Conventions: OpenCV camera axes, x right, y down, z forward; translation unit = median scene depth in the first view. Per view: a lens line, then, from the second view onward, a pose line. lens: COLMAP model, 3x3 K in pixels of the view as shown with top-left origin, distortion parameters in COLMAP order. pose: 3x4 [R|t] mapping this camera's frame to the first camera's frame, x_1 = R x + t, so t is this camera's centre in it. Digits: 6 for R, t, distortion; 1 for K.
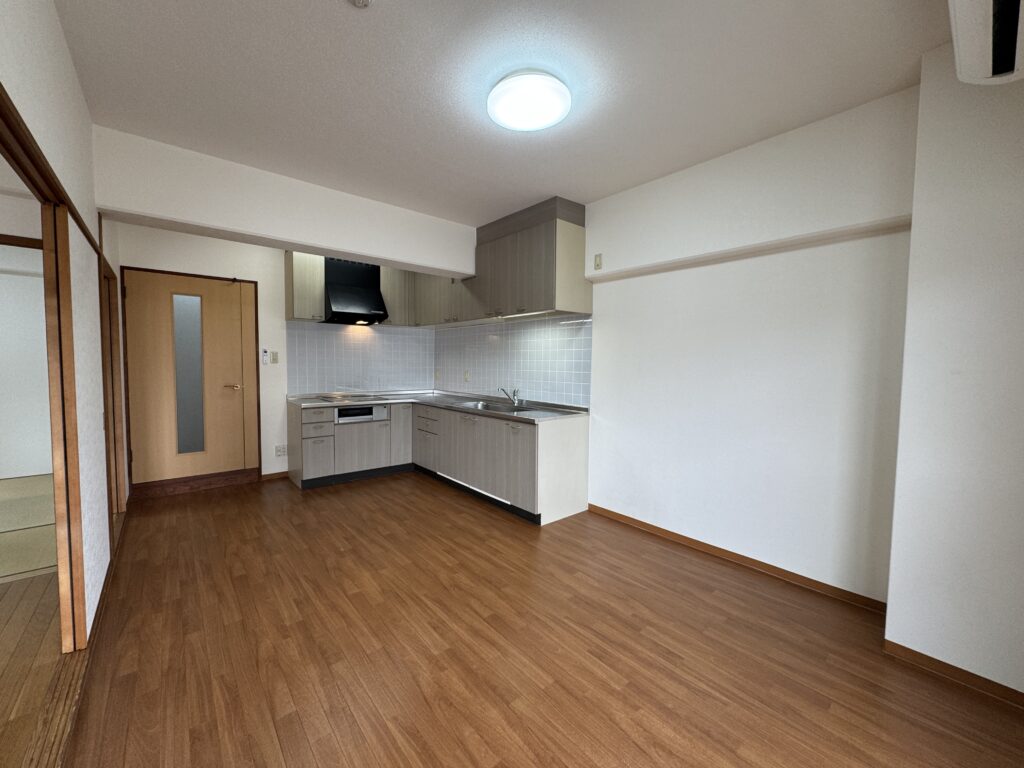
lens RADIAL K [[401.0, 0, 510.3], [0, 401.0, 381.2], [0, 0, 1]] dist [-0.011741, 0.001417]
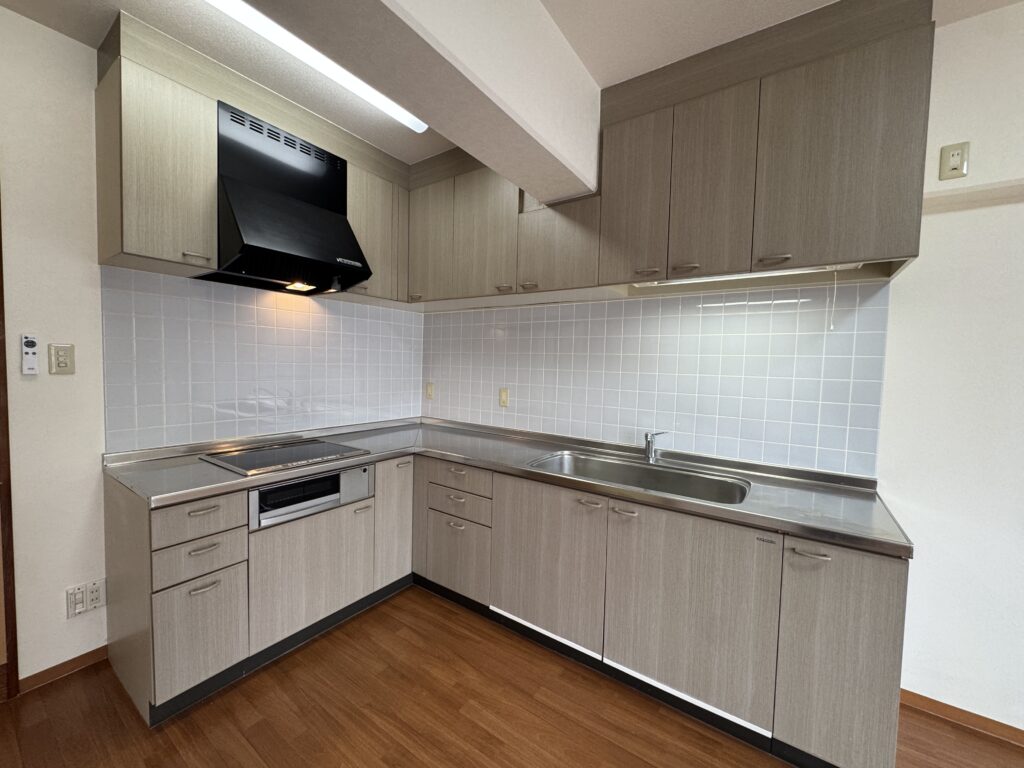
lens RADIAL K [[401.0, 0, 518.5], [0, 401.0, 385.9], [0, 0, 1]] dist [-0.011741, 0.001417]
pose [[0.965665, 0.000408, 0.259792, -0.266549], [-0.003301, 0.999937, 0.010701, -0.039061], [-0.259771, -0.011191, 0.965605, 0.518572]]
